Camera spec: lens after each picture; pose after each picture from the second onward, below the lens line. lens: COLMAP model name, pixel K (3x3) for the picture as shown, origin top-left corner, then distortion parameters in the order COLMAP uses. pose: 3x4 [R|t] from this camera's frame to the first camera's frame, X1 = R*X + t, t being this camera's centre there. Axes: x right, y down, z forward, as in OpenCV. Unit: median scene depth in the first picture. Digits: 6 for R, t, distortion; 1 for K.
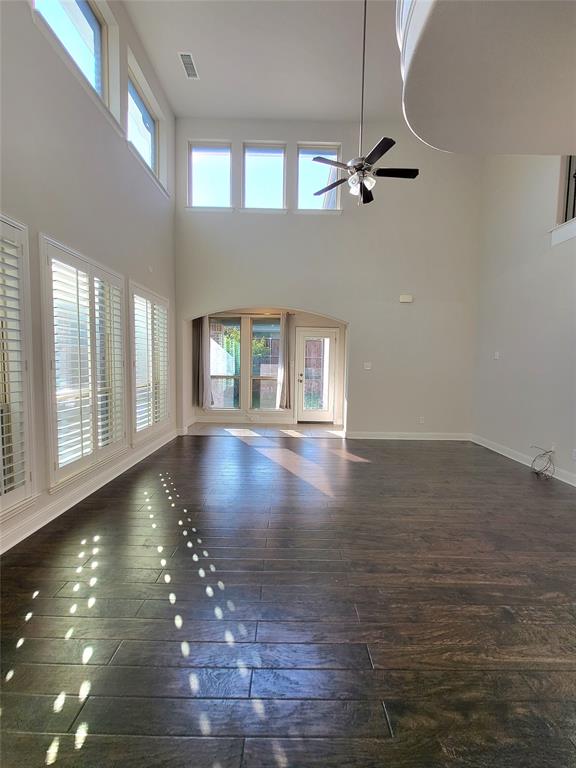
lens RADIAL K [[303.3, 0, 287.9], [0, 303.3, 384.2], [0, 0, 1]] dist [0.000685, -0.000068]
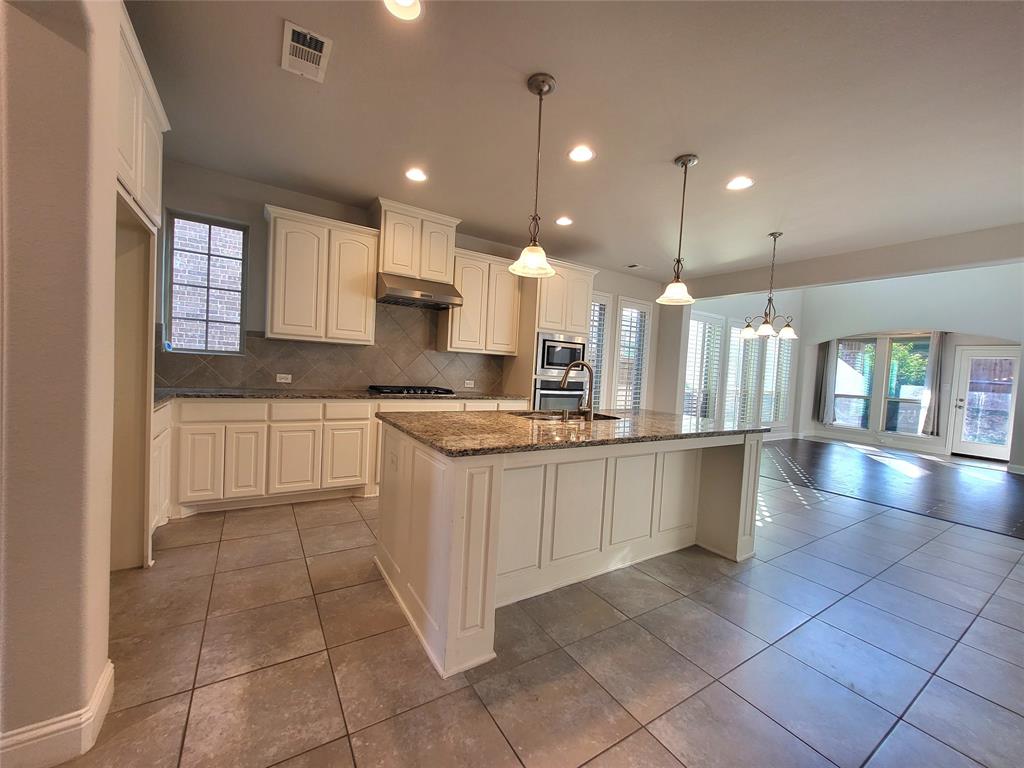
lens RADIAL K [[404.4, 0, 510.0], [0, 404.4, 385.1], [0, 0, 1]] dist [0.000685, -0.000068]
pose [[0.535630, 0.043610, -0.843326, 0.333108], [-0.110315, 0.993721, -0.018678, 0.092878], [0.837216, 0.103036, 0.537078, -0.729190]]
